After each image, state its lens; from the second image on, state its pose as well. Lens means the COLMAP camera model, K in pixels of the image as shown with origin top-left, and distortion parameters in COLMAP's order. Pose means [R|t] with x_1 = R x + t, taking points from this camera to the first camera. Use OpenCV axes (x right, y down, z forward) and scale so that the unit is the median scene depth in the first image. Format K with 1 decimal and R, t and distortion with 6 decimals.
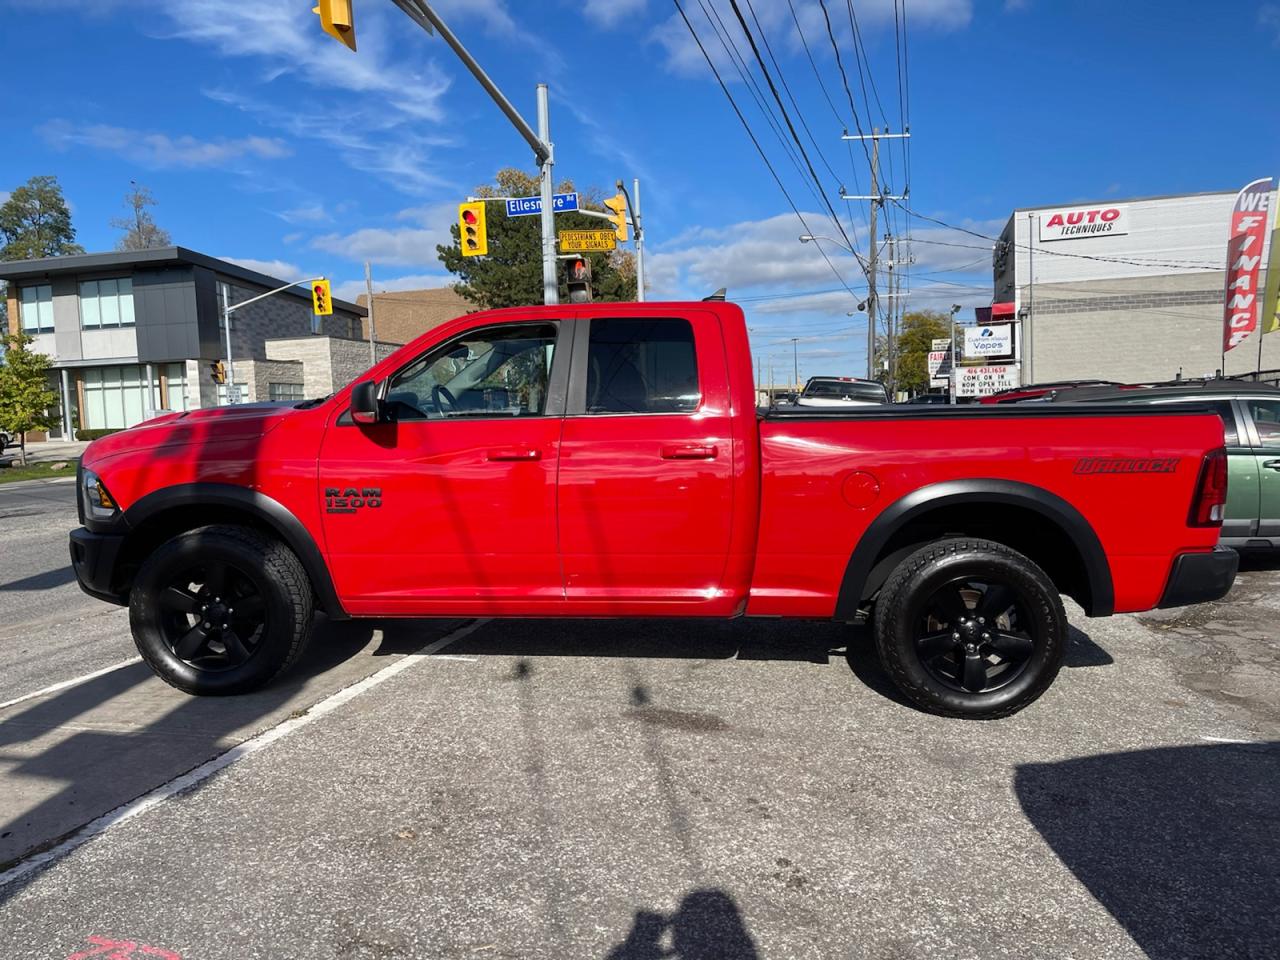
lens RADIAL K [[976.3, 0, 634.5], [0, 976.3, 488.2], [0, 0, 1]] dist [0.075508, -0.098547]
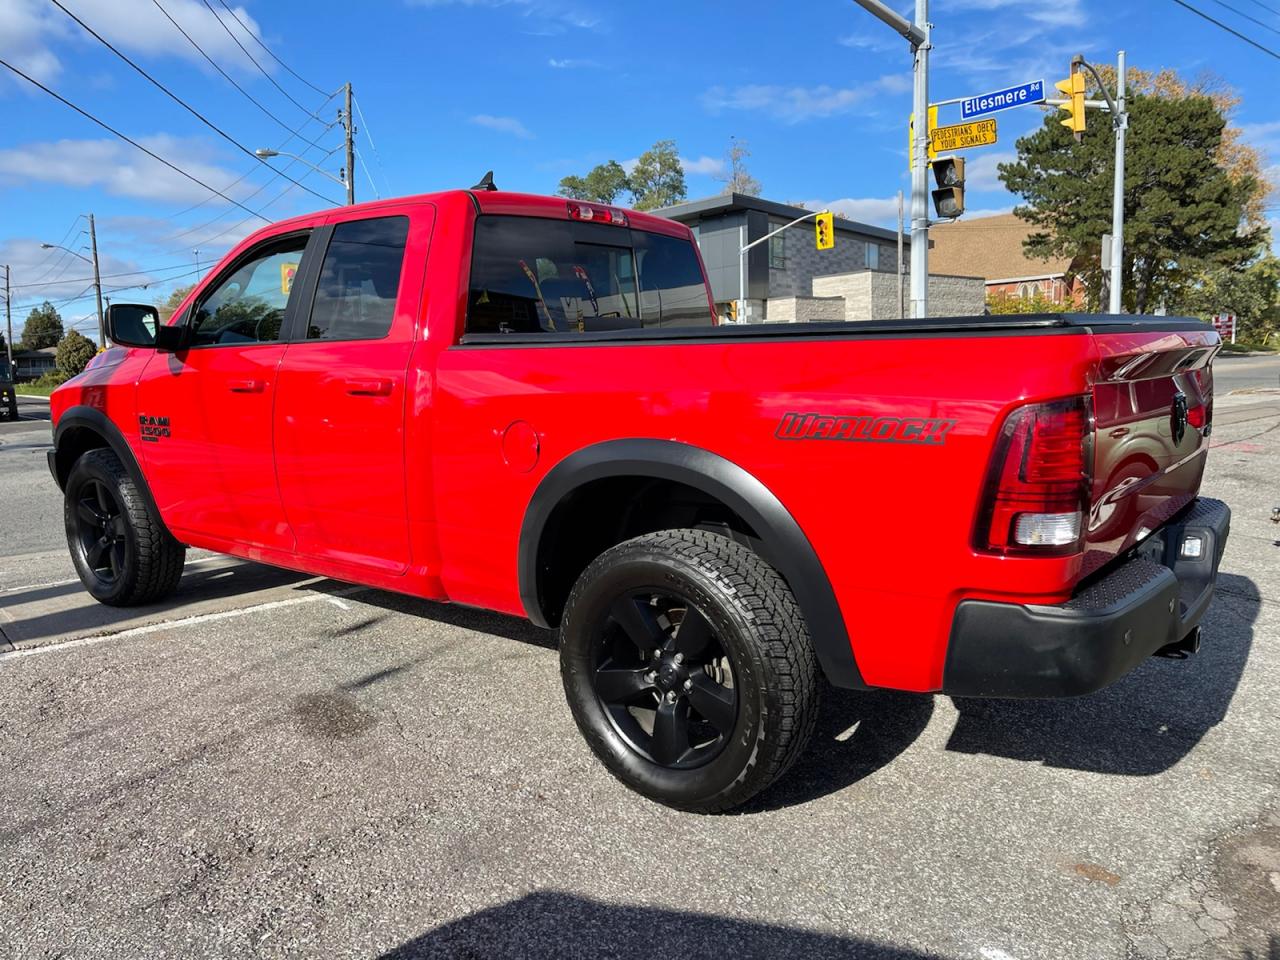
lens RADIAL K [[976.3, 0, 641.5], [0, 976.3, 484.2], [0, 0, 1]] dist [0.075508, -0.098547]
pose [[0.830748, 0.075508, -0.551504, 0.574461], [-0.042302, 0.996456, 0.072706, -0.021244], [0.555039, -0.037071, 0.830998, 0.386699]]
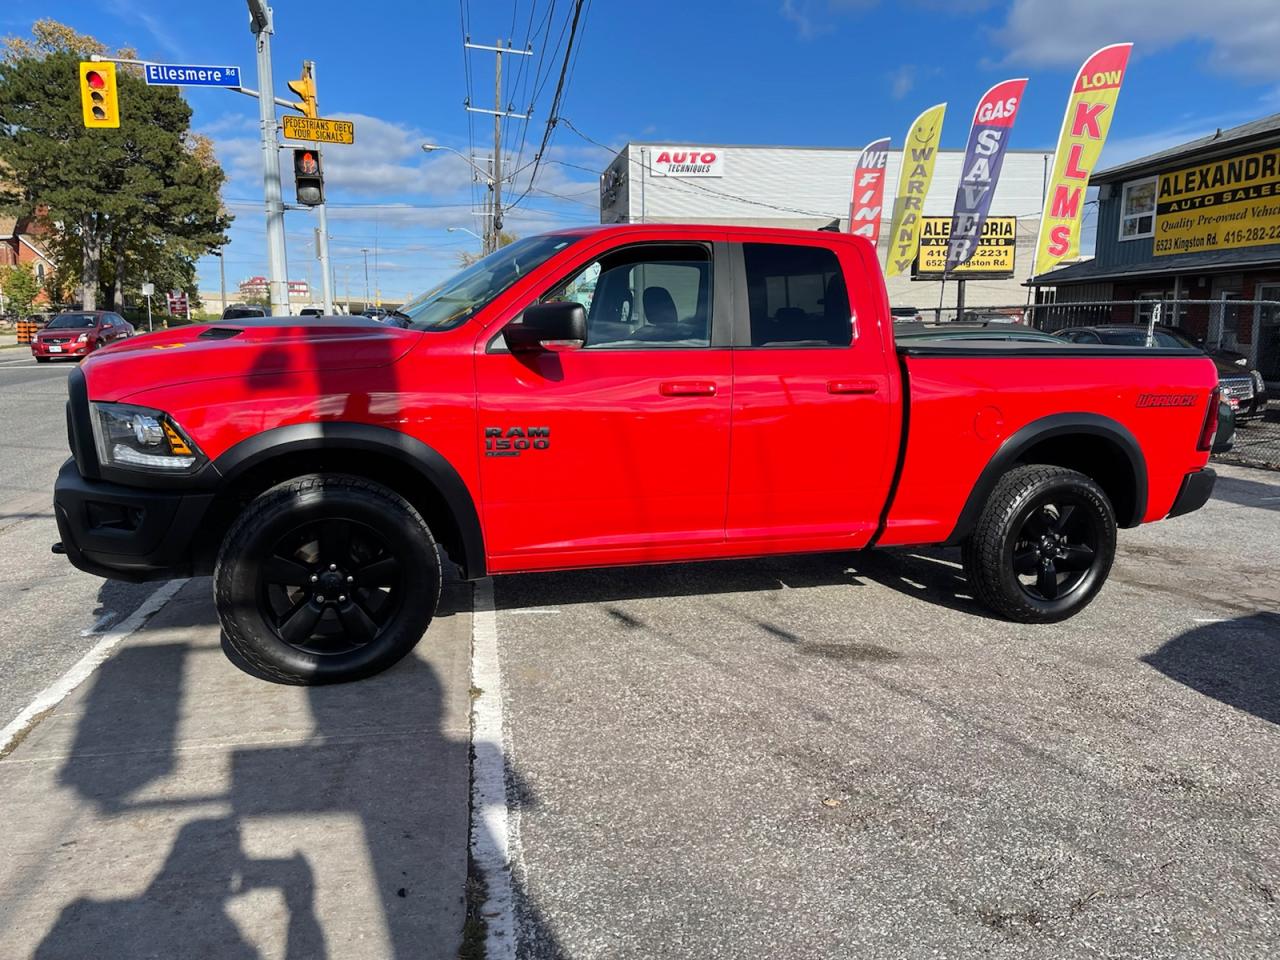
lens RADIAL K [[976.3, 0, 632.9], [0, 976.3, 487.5], [0, 0, 1]] dist [0.075508, -0.098547]
pose [[0.907163, -0.038351, 0.419029, -0.479006], [0.003516, 0.996494, 0.083591, -0.016312], [-0.420766, -0.074357, 0.904117, 0.154463]]
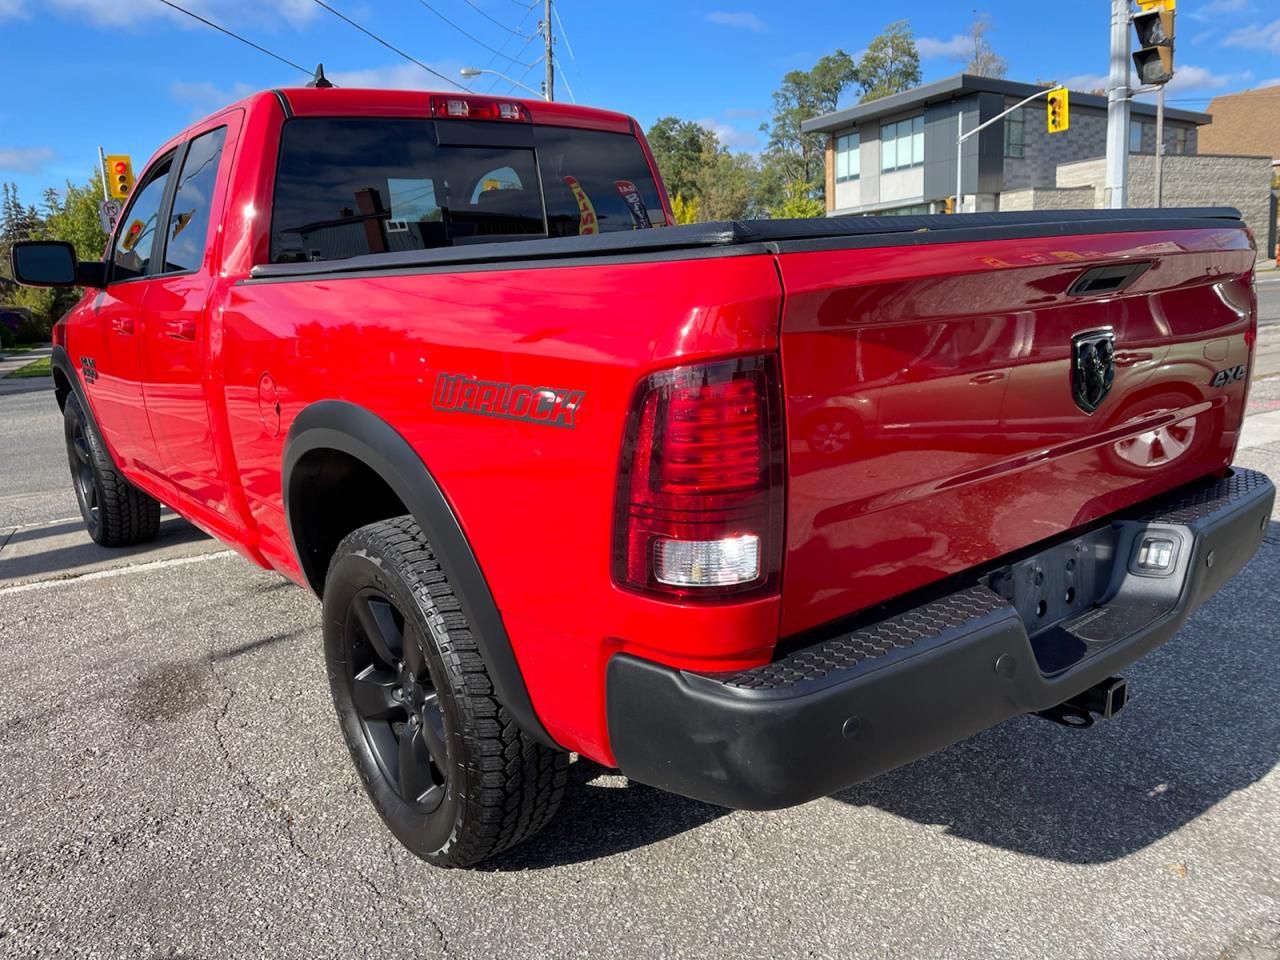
lens RADIAL K [[976.3, 0, 636.5], [0, 976.3, 485.8], [0, 0, 1]] dist [0.075508, -0.098547]
pose [[0.676673, 0.140888, -0.722679, 0.667875], [-0.023050, 0.985094, 0.170464, -0.045577], [0.735923, -0.098691, 0.669834, 0.636937]]
